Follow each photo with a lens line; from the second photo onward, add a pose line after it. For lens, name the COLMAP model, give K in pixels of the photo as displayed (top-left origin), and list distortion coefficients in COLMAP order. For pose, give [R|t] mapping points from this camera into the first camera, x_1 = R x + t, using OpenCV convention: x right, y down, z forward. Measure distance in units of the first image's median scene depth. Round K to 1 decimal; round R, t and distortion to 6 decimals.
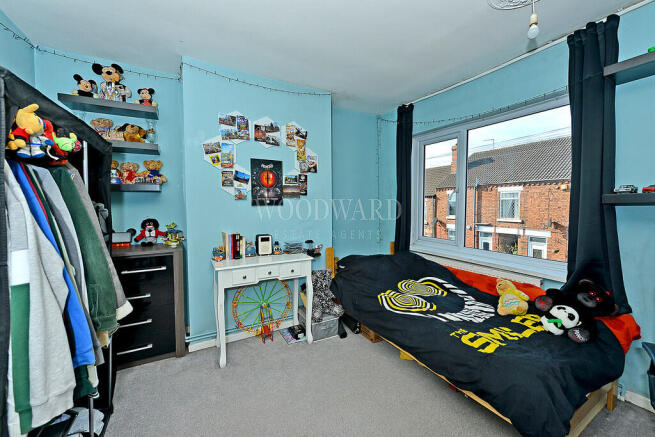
lens RADIAL K [[262.7, 0, 337.3], [0, 262.7, 217.4], [0, 0, 1]] dist [0.000732, 0.000260]
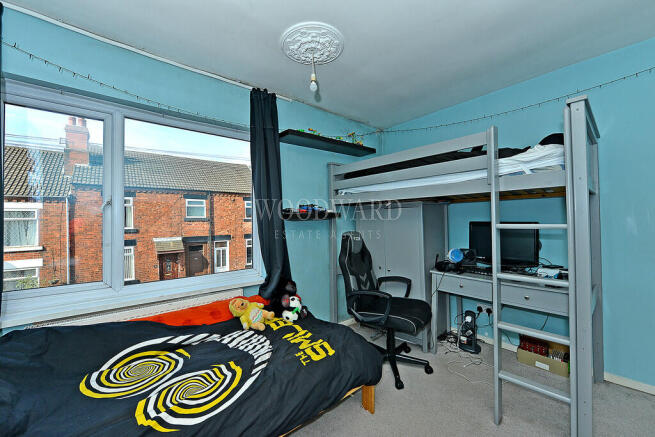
lens RADIAL K [[253.6, 0, 327.5], [0, 253.6, 218.5], [0, 0, 1]] dist [0.000180, 0.000016]
pose [[-0.150140, 0.020218, 0.988458, -0.351320], [0.072086, 0.997354, -0.009451, -0.024225], [-0.986033, 0.069835, -0.151200, 0.825217]]
